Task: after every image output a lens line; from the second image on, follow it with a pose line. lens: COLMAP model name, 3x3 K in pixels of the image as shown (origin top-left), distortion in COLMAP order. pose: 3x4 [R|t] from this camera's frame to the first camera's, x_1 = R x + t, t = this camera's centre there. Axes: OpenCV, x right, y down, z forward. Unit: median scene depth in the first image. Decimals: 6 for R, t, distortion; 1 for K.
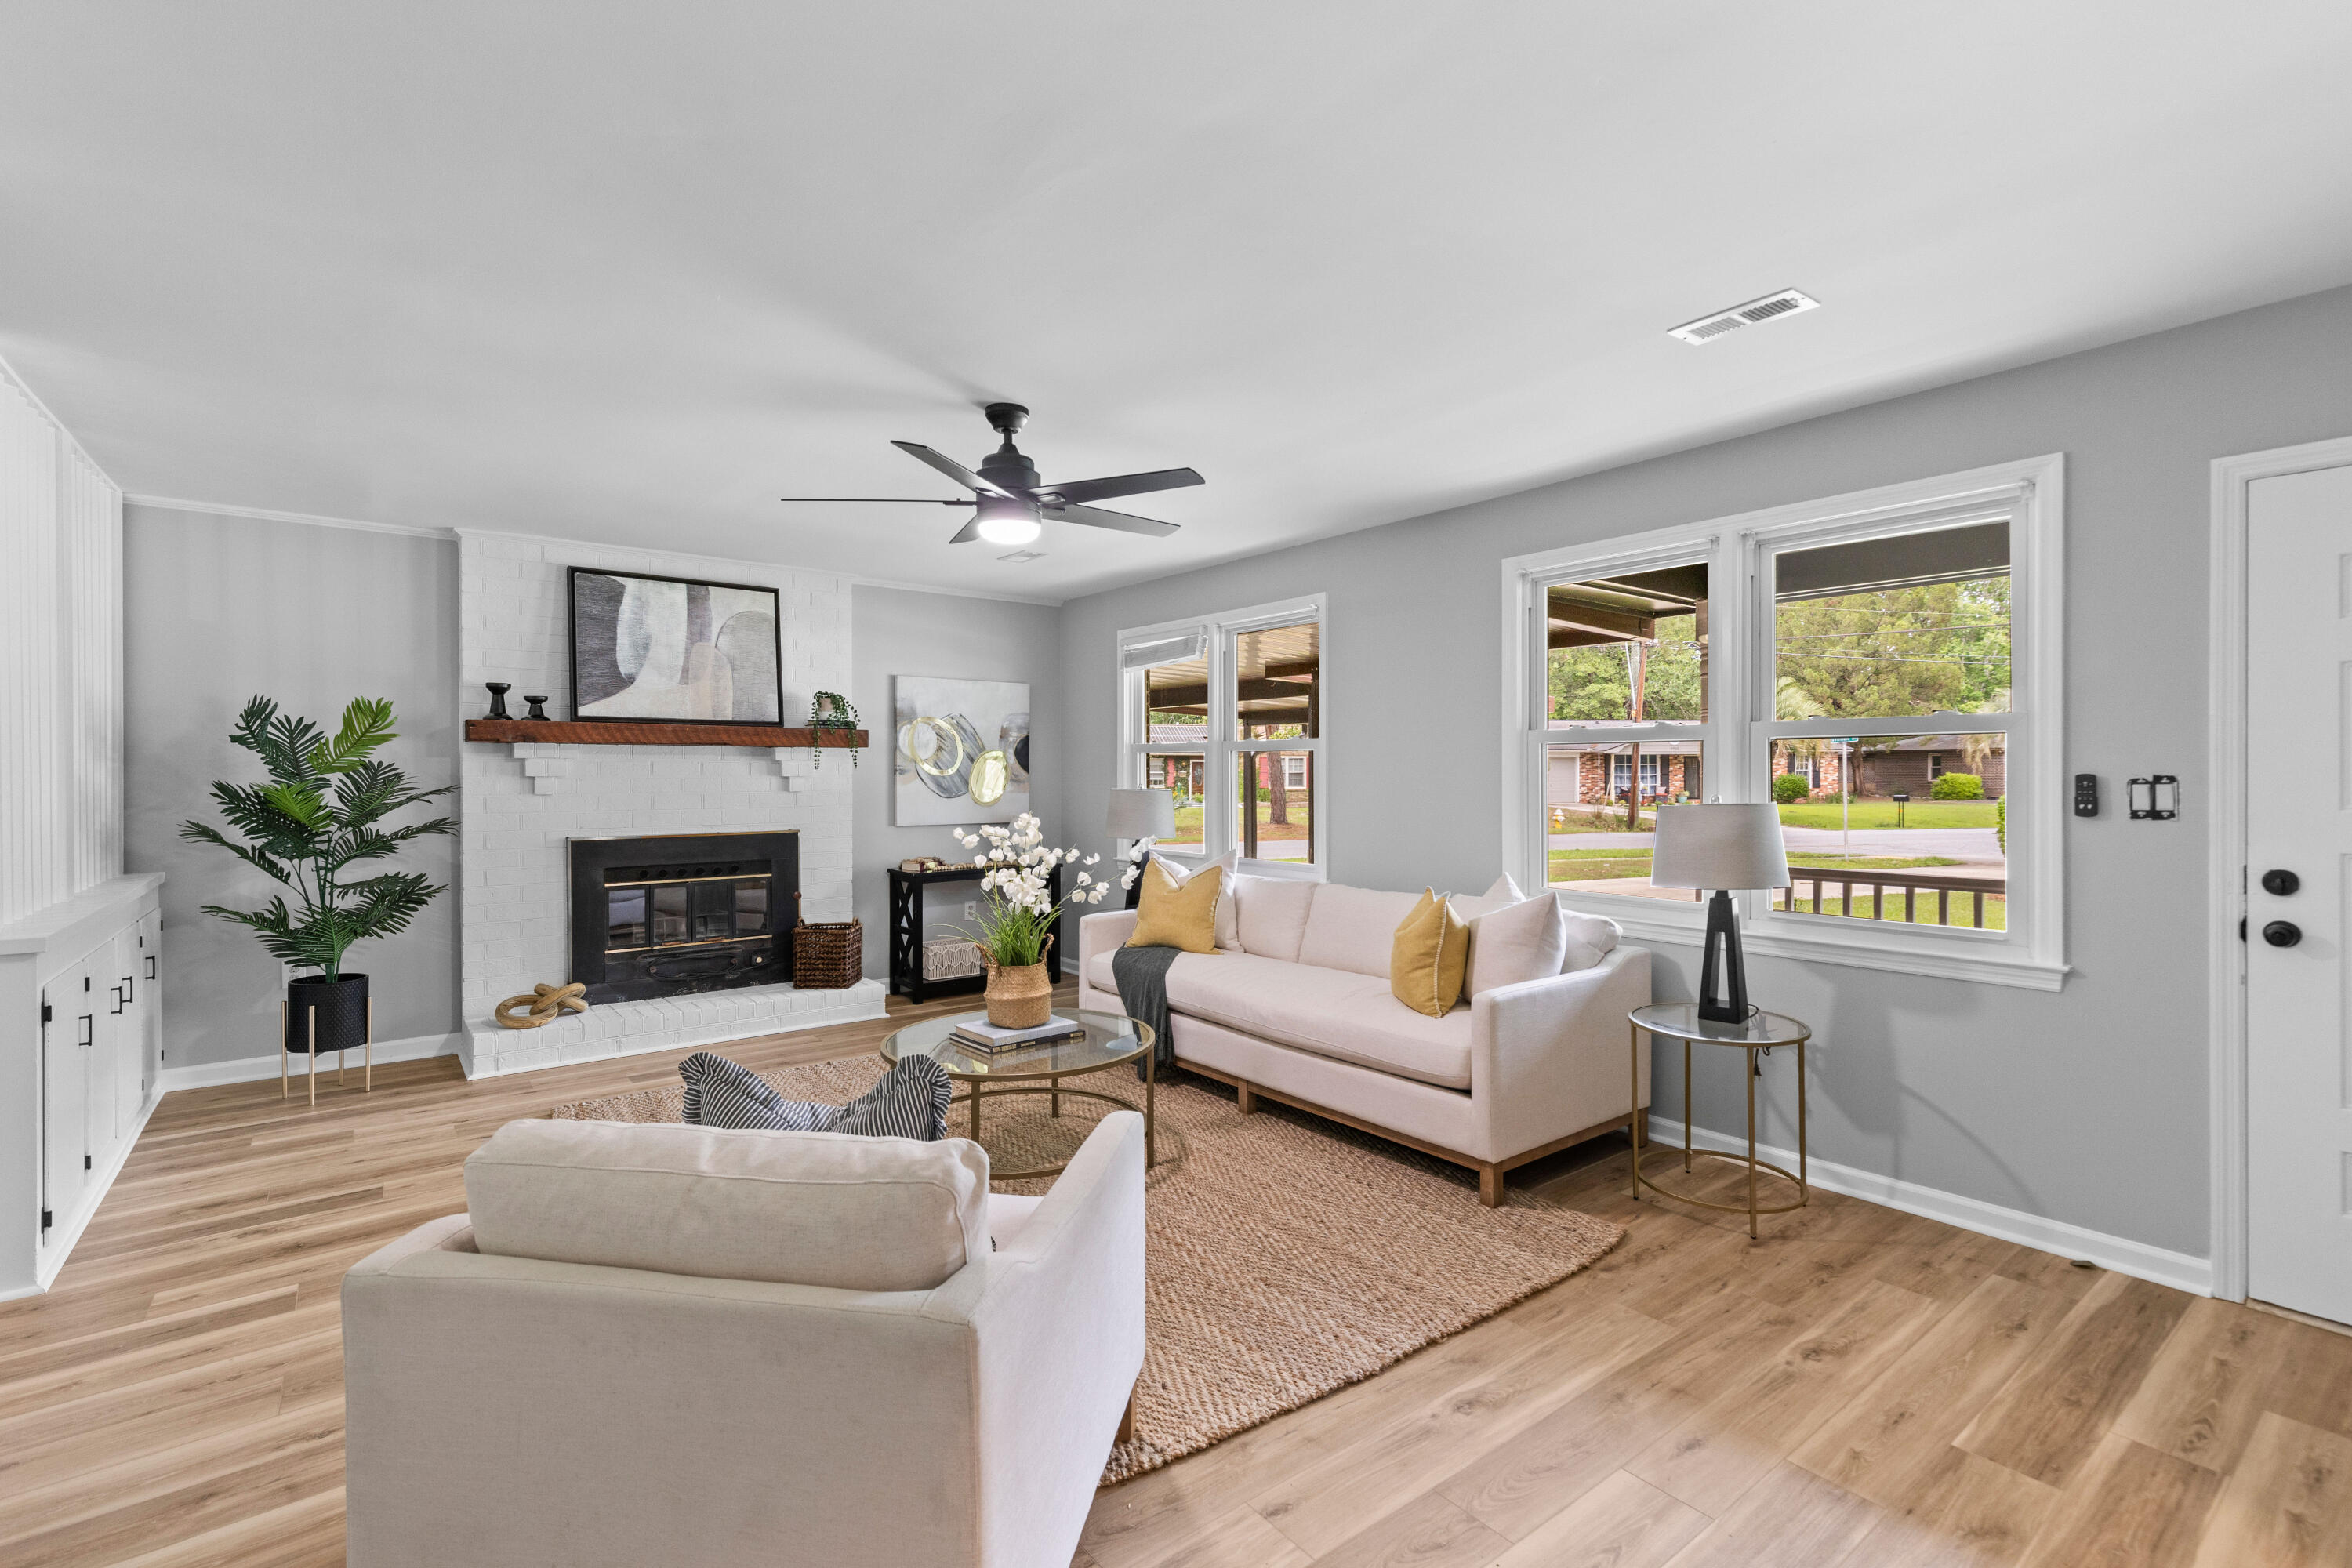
lens RADIAL K [[1057.4, 0, 1164.8], [0, 1057.4, 774.5], [0, 0, 1]] dist [0.019300, -0.000122]
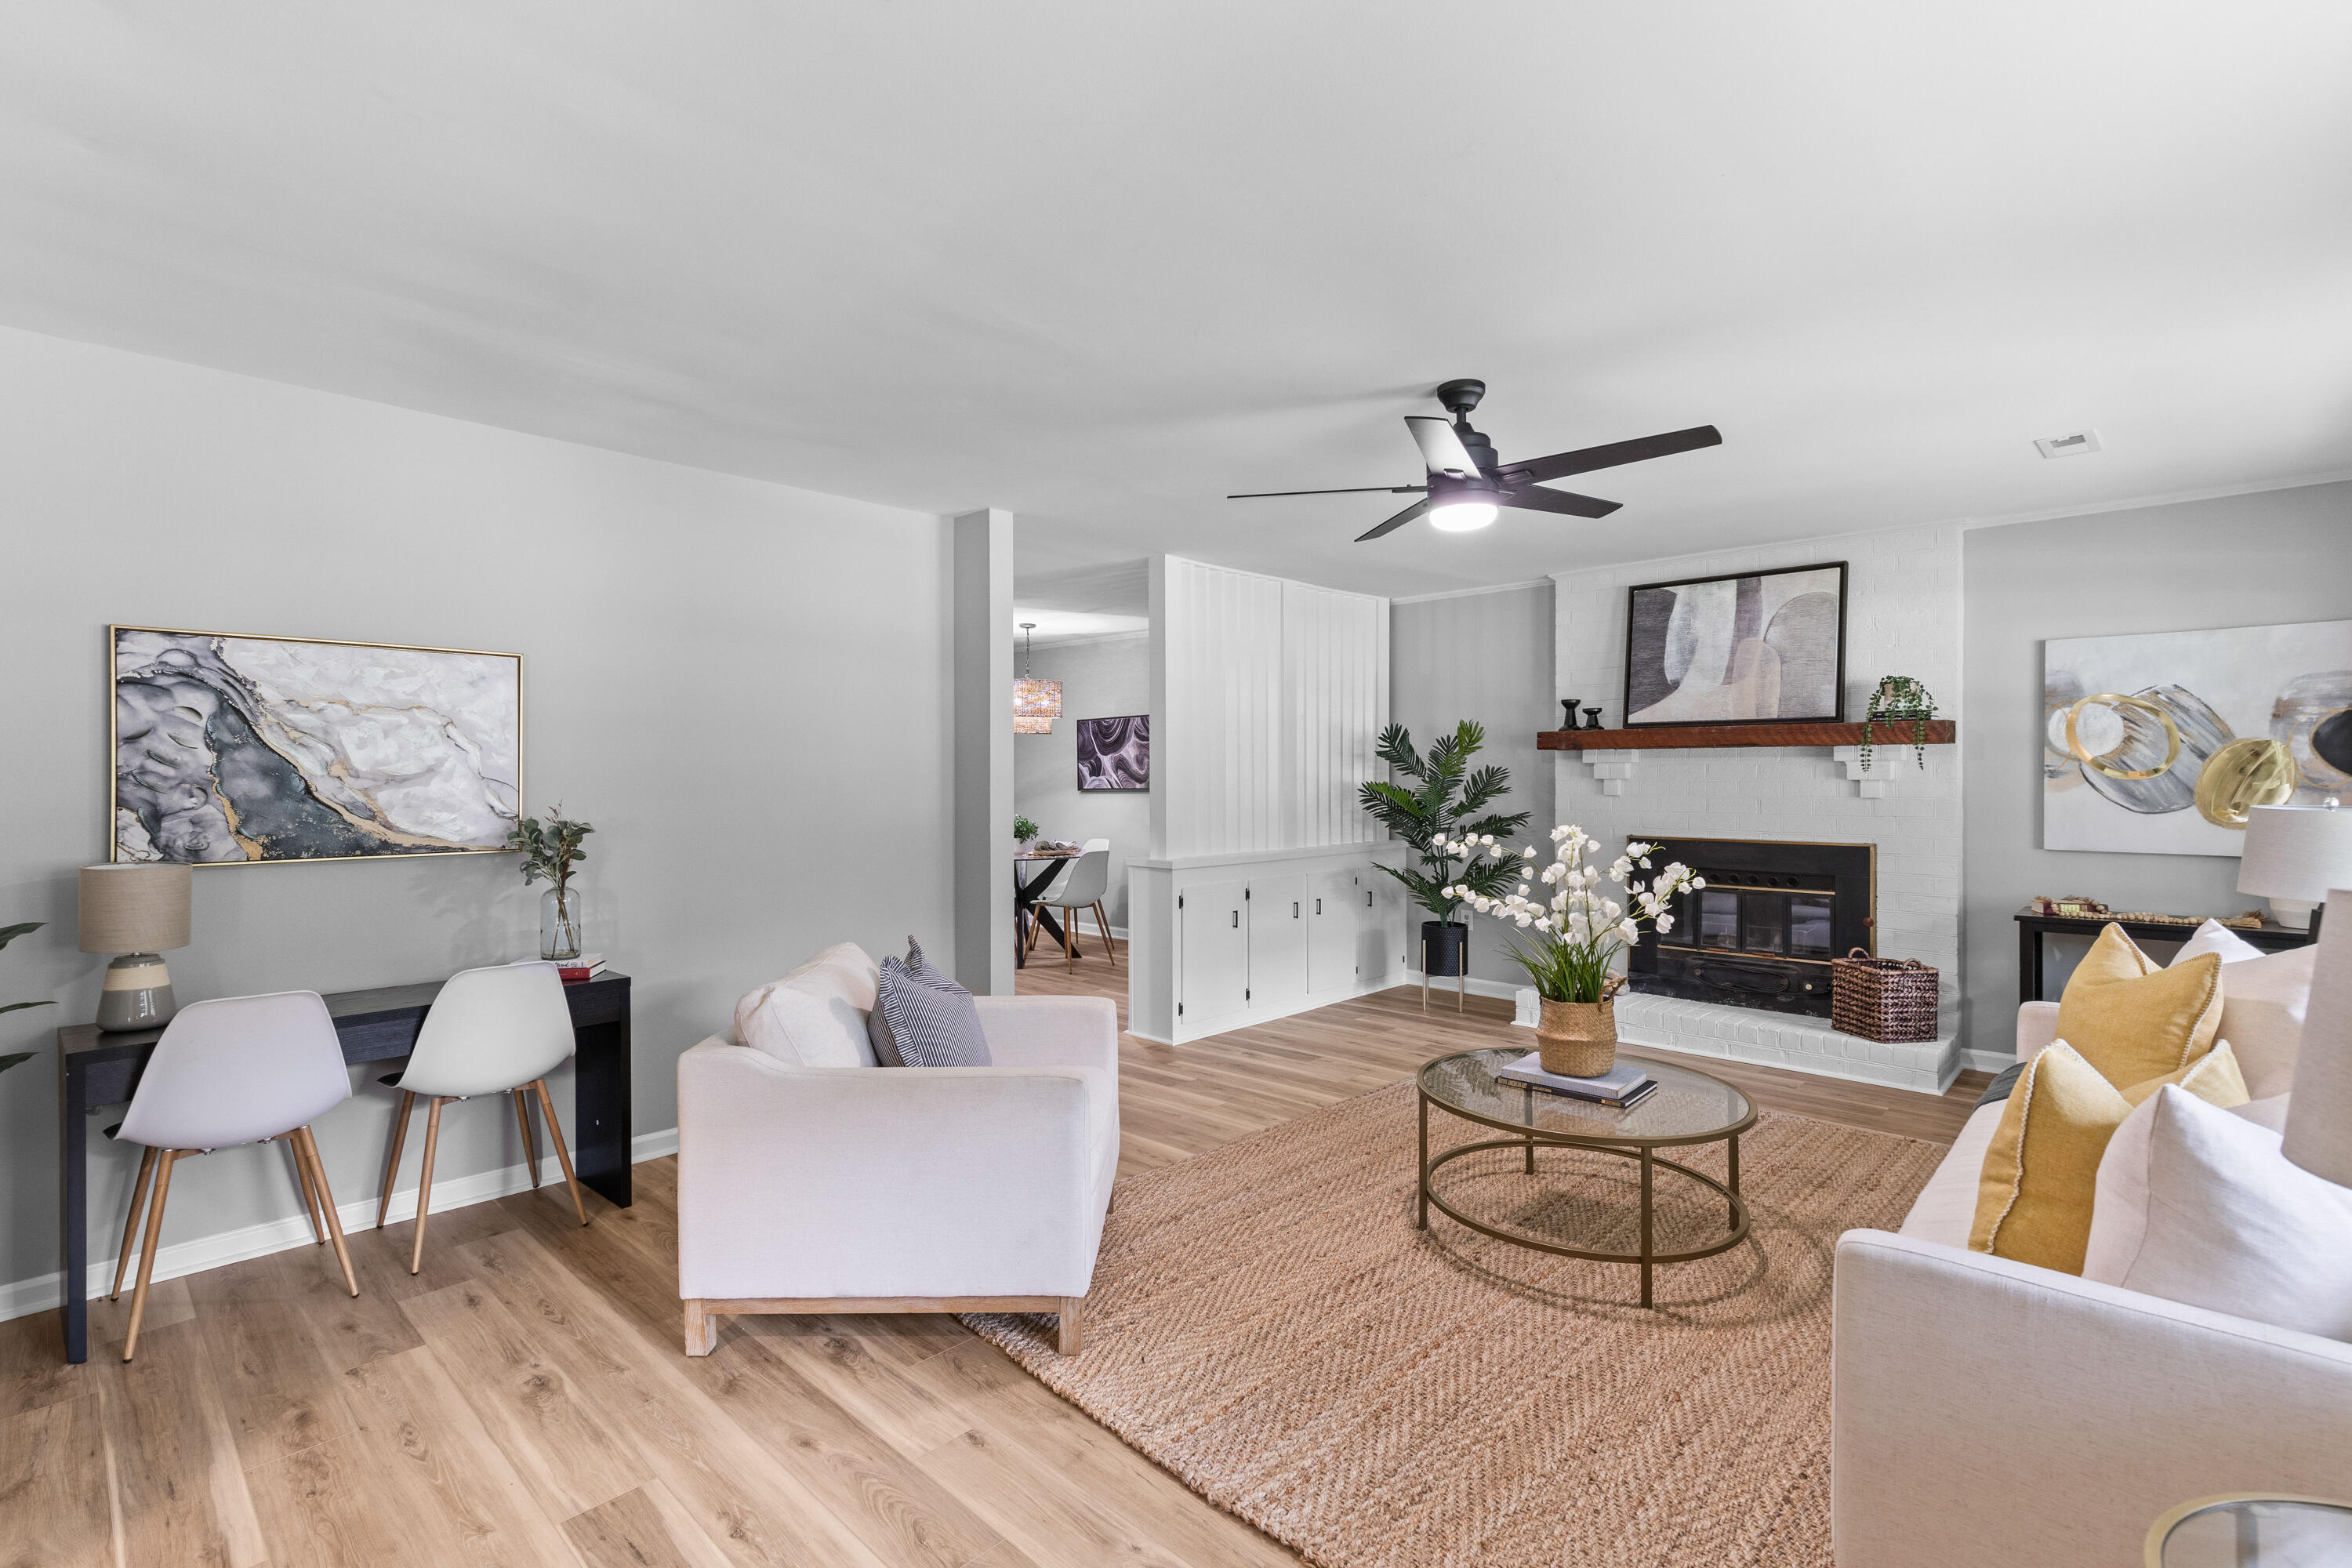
lens RADIAL K [[1072.3, 0, 1191.7], [0, 1072.3, 776.7], [0, 0, 1]] dist [-0.002763, -0.000228]
pose [[0.164802, 0.001232, -0.986326, 0.441866], [-0.000789, 0.999999, 0.001117, -0.001439], [0.986326, 0.000594, 0.164803, 0.368067]]
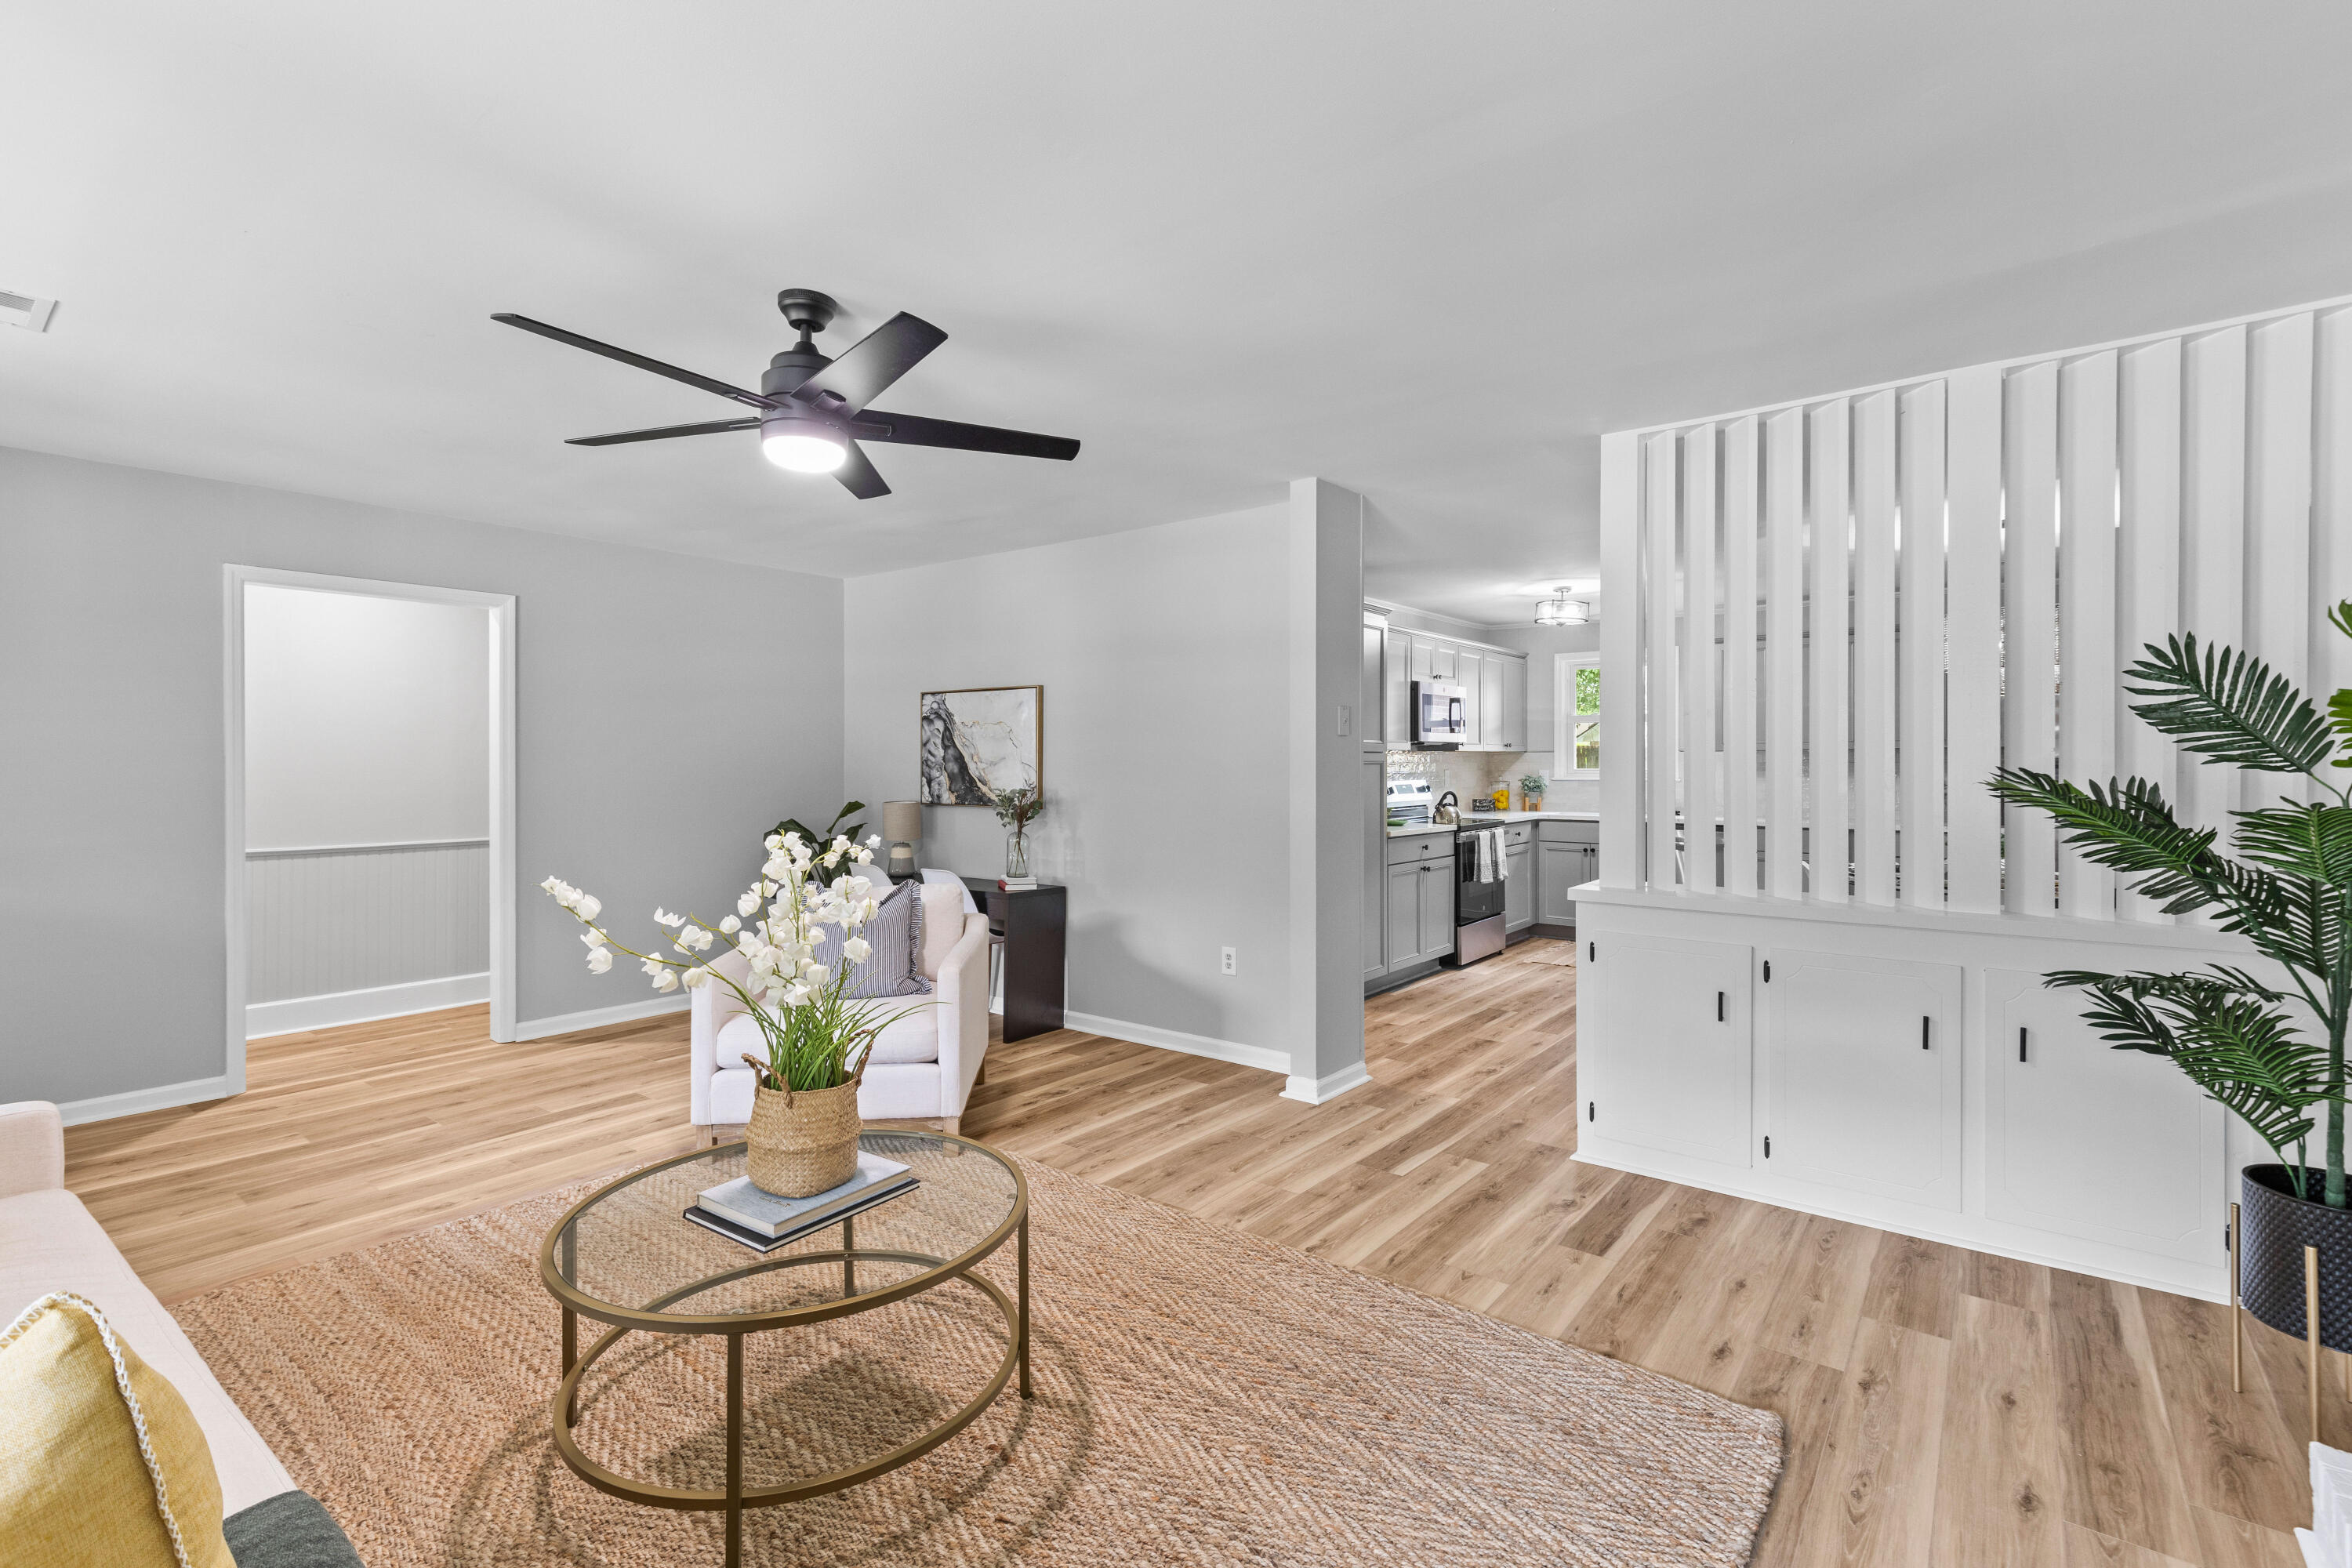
lens RADIAL K [[1072.3, 0, 1191.7], [0, 1072.3, 776.7], [0, 0, 1]] dist [-0.002763, -0.000228]
pose [[-0.963169, 0.004477, -0.268859, -0.125278], [-0.000090, 0.999856, 0.016972, -0.003782], [0.268896, 0.016371, -0.963030, 1.095050]]
